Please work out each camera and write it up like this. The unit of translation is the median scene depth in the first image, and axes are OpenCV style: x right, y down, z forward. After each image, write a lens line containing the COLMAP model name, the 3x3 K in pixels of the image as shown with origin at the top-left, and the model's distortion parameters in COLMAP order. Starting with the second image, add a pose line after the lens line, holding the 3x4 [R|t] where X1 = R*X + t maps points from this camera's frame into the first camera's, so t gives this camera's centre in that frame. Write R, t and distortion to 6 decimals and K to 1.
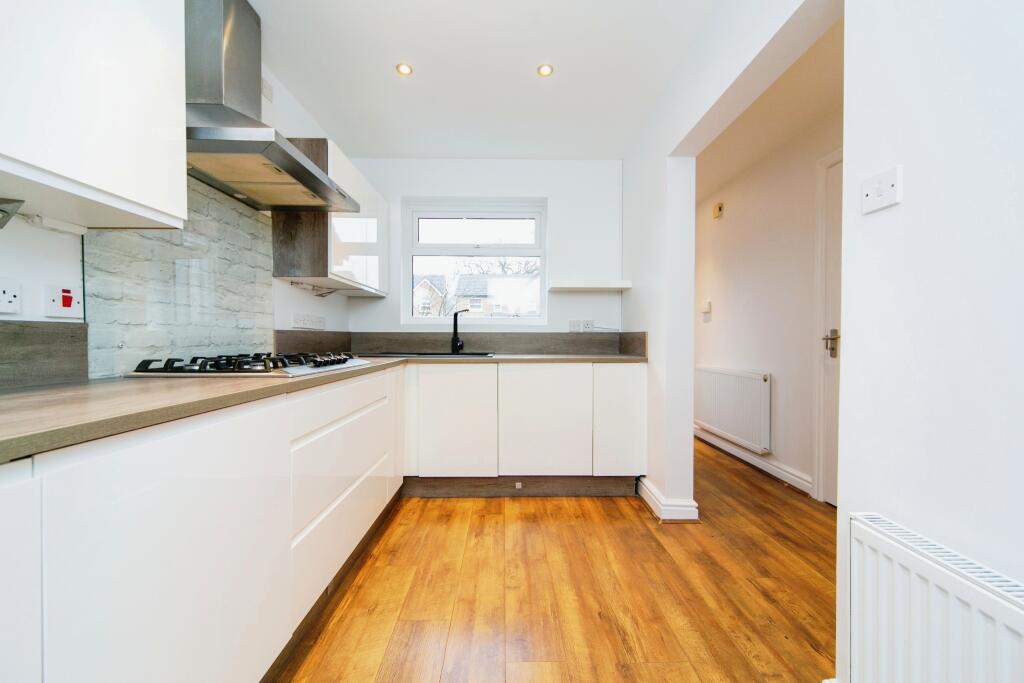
lens RADIAL K [[391.1, 0, 512.0], [0, 391.1, 341.5], [0, 0, 1]] dist [0.000105, 0.000010]
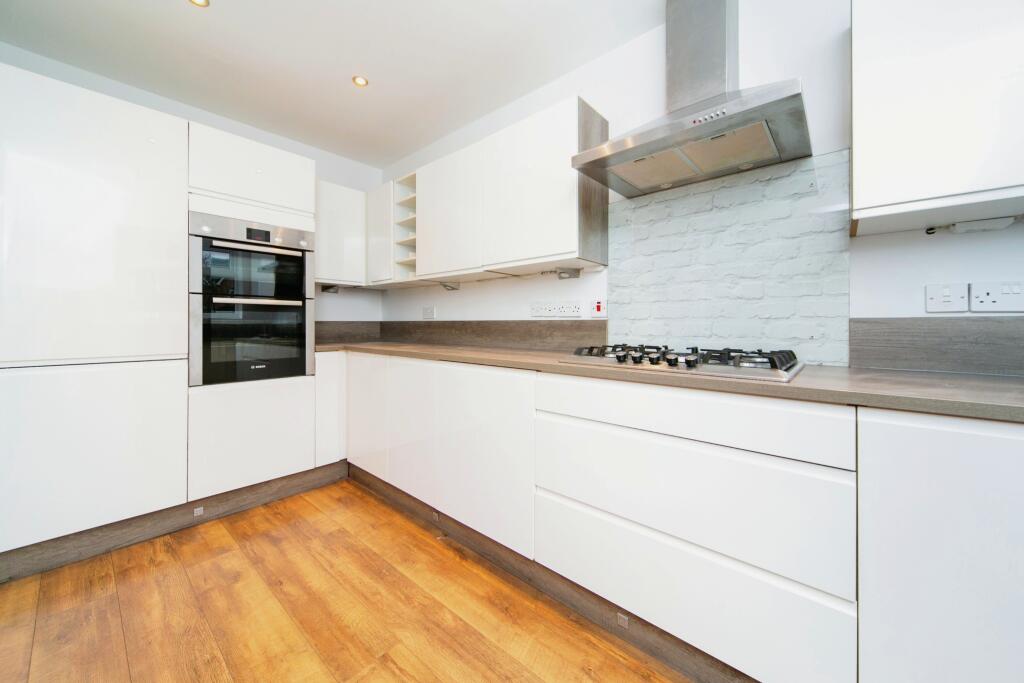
lens RADIAL K [[374.5, 0, 514.5], [0, 374.5, 327.8], [0, 0, 1]] dist [0.000478, 0.000026]
pose [[-0.674009, -0.014920, -0.738572, 0.315751], [-0.021813, 0.999762, -0.000289, -0.001809], [0.738401, 0.015916, -0.674174, 1.421731]]
